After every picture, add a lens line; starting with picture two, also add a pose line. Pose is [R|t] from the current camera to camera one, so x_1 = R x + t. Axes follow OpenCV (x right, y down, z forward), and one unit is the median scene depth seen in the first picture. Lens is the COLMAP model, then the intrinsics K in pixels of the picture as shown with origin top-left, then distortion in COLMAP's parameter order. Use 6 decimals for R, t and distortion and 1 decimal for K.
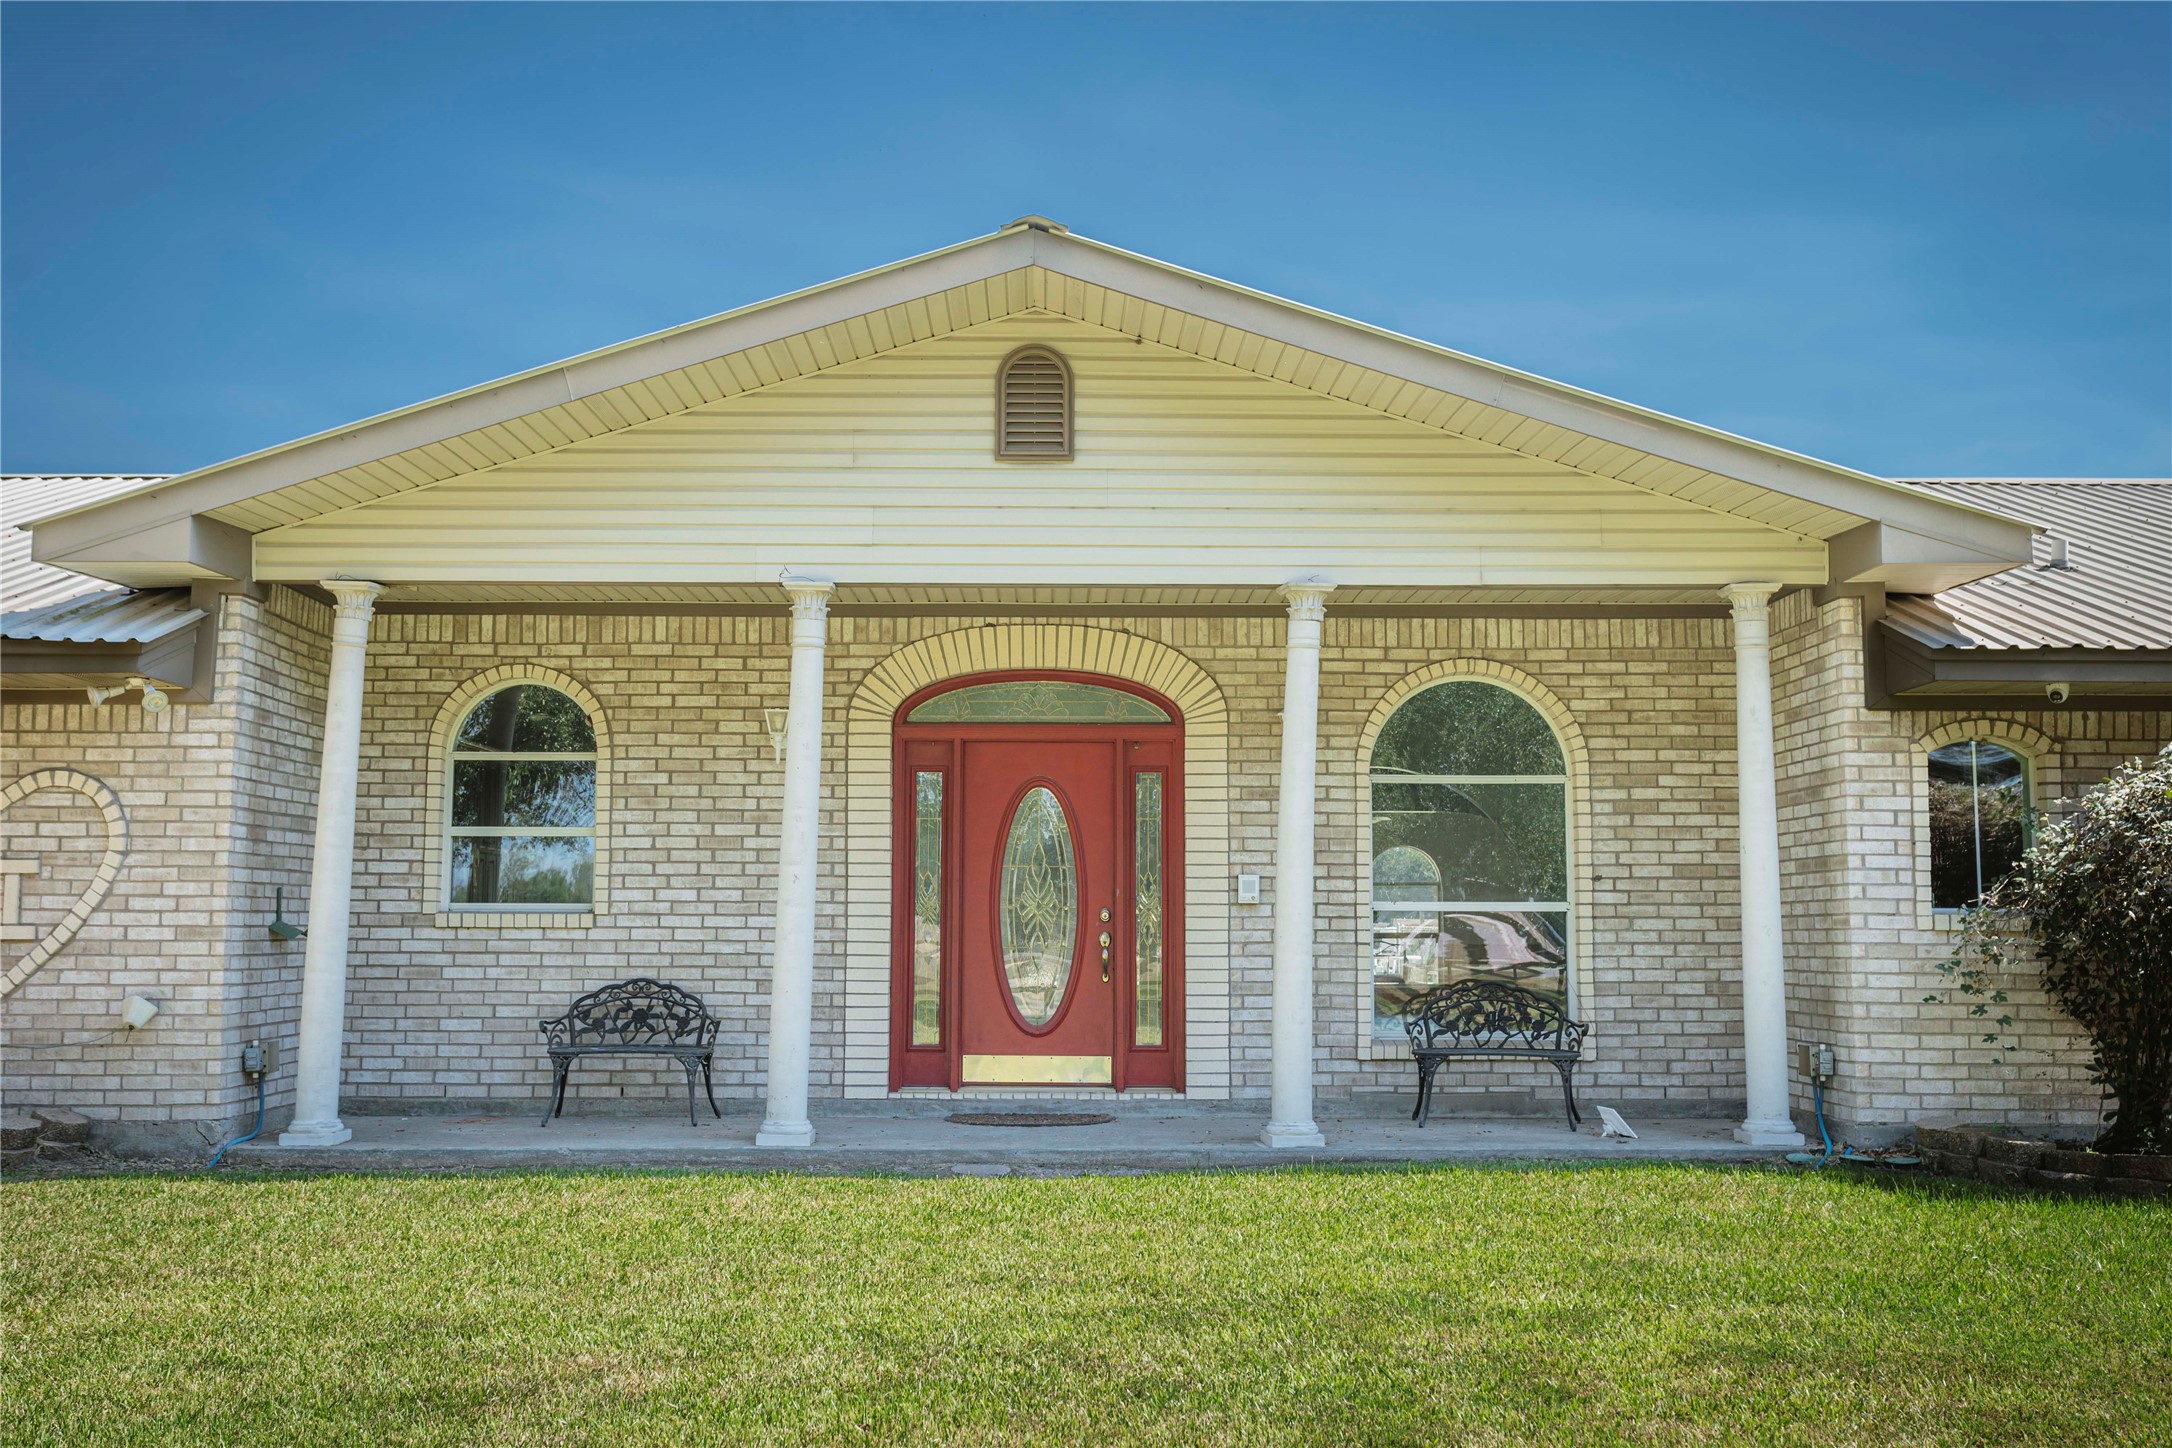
lens RADIAL K [[2153.5, 0, 1089.9], [0, 2153.5, 725.9], [0, 0, 1]] dist [0.009026, 0.000000]
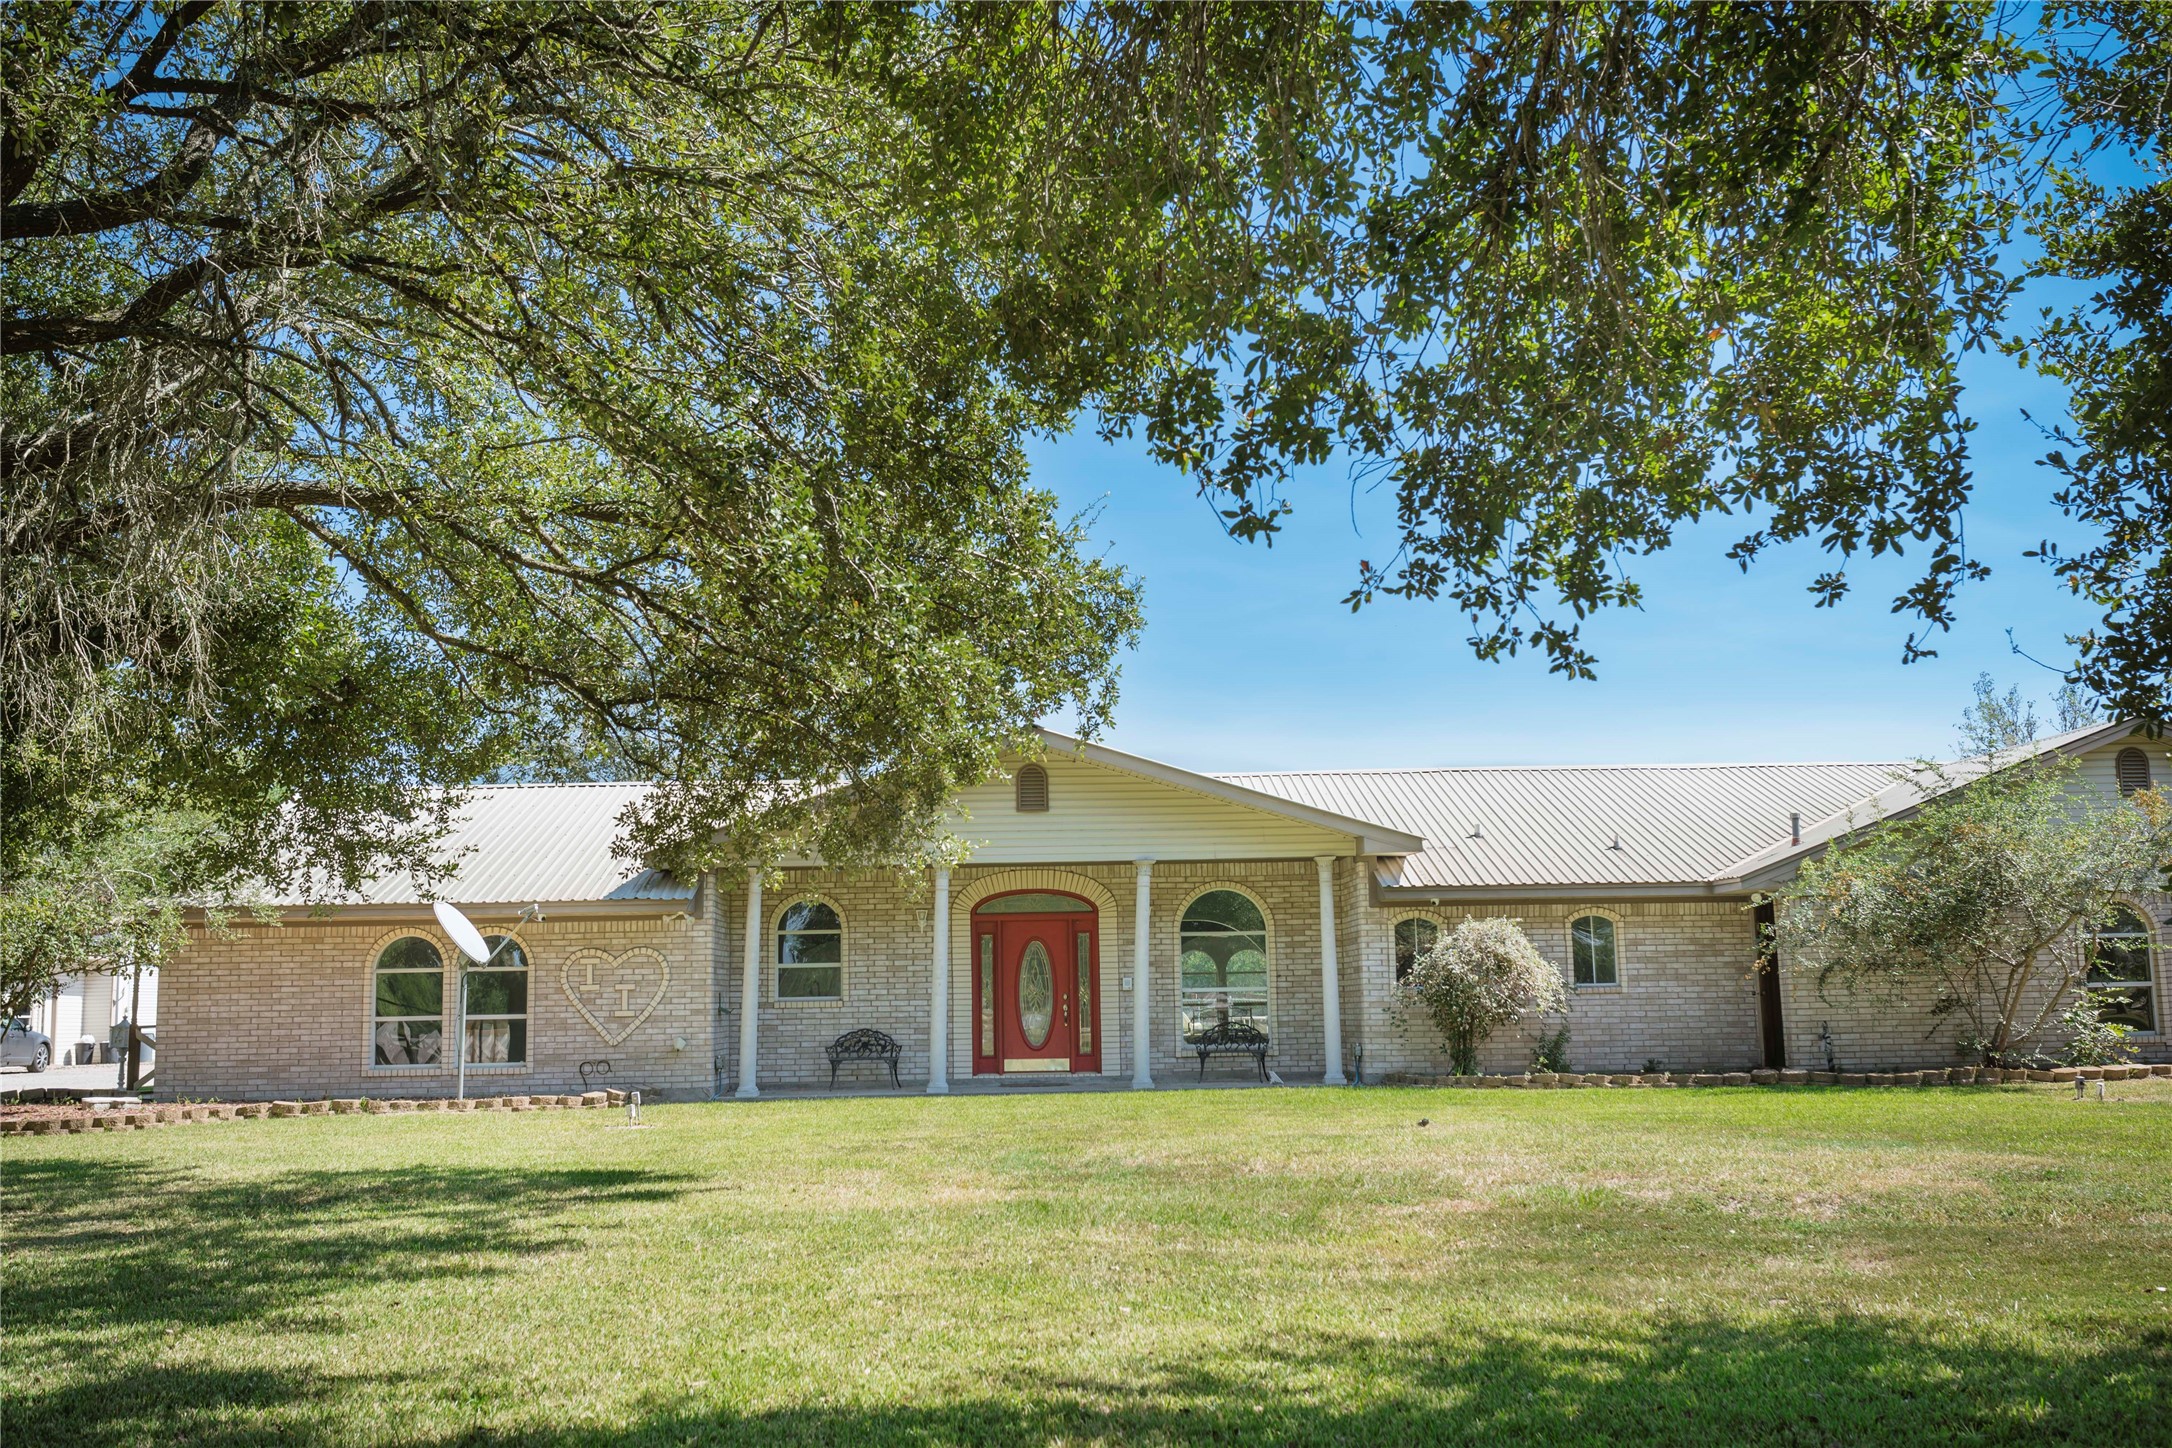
lens RADIAL K [[2153.5, 0, 1090.6], [0, 2153.5, 717.8], [0, 0, 1]] dist [0.009026, 0.000000]
pose [[0.999698, -0.019317, 0.015159, 0.005333], [0.019867, 0.999118, -0.036994, -0.128942], [-0.014431, 0.037284, 0.999200, -1.361373]]
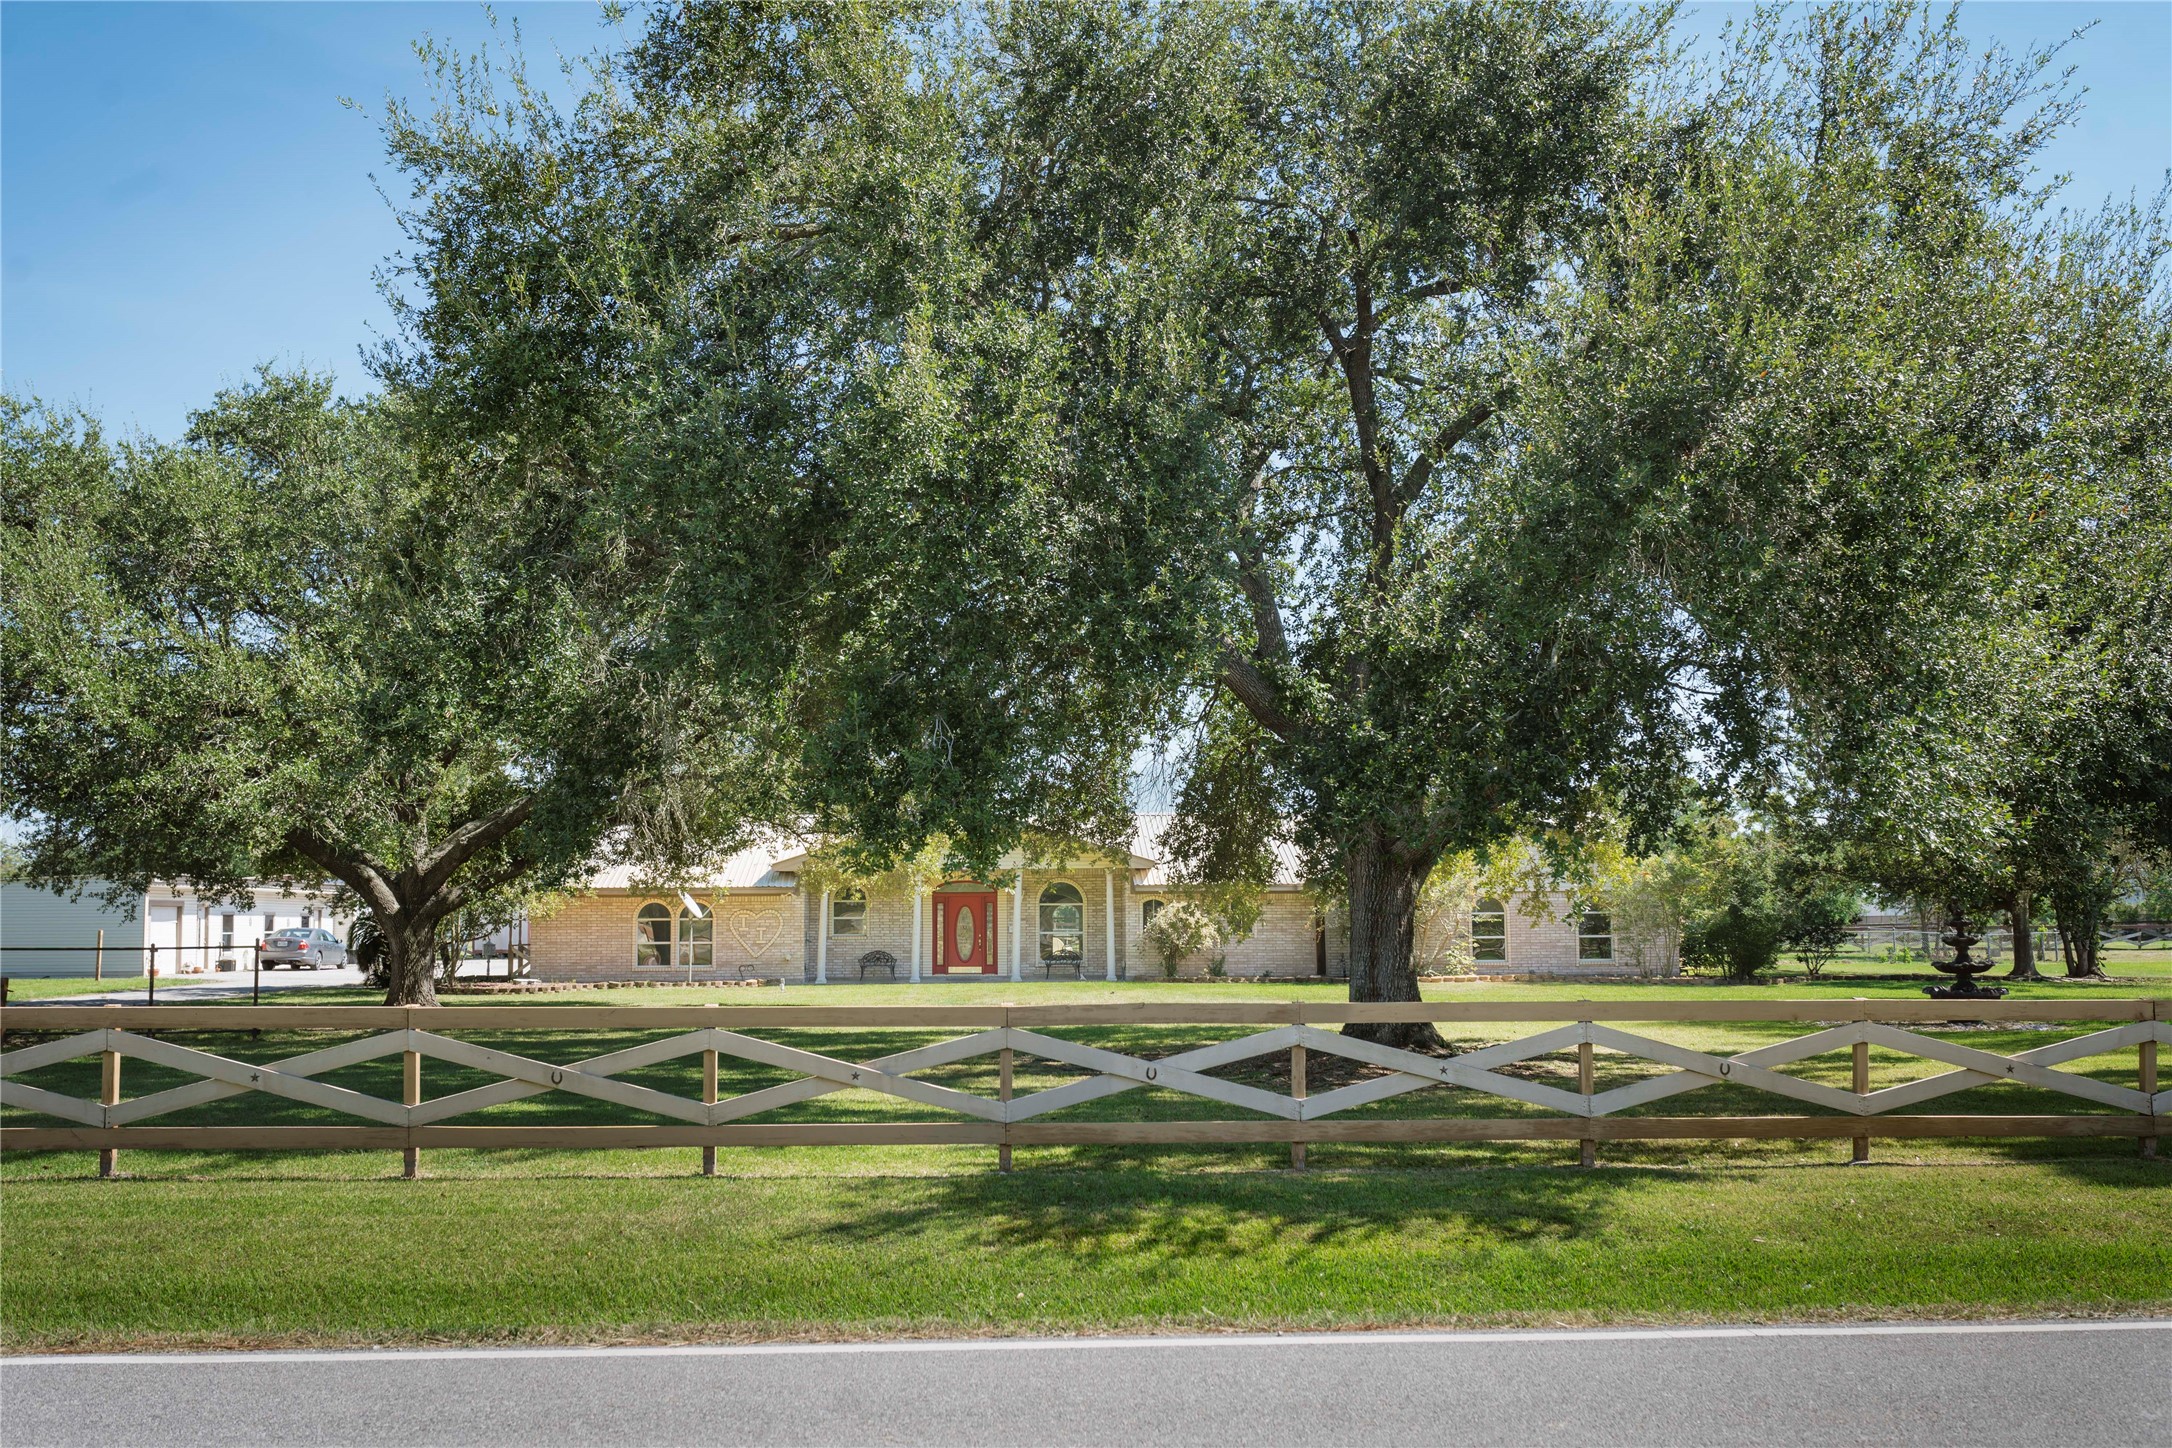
lens RADIAL K [[2153.5, 0, 1091.4], [0, 2153.5, 726.0], [0, 0, 1]] dist [0.009026, 0.000000]
pose [[0.999362, -0.005222, 0.035342, 0.087513], [0.005145, 0.999984, 0.002269, -0.377098], [-0.035353, -0.002085, 0.999373, -3.677382]]
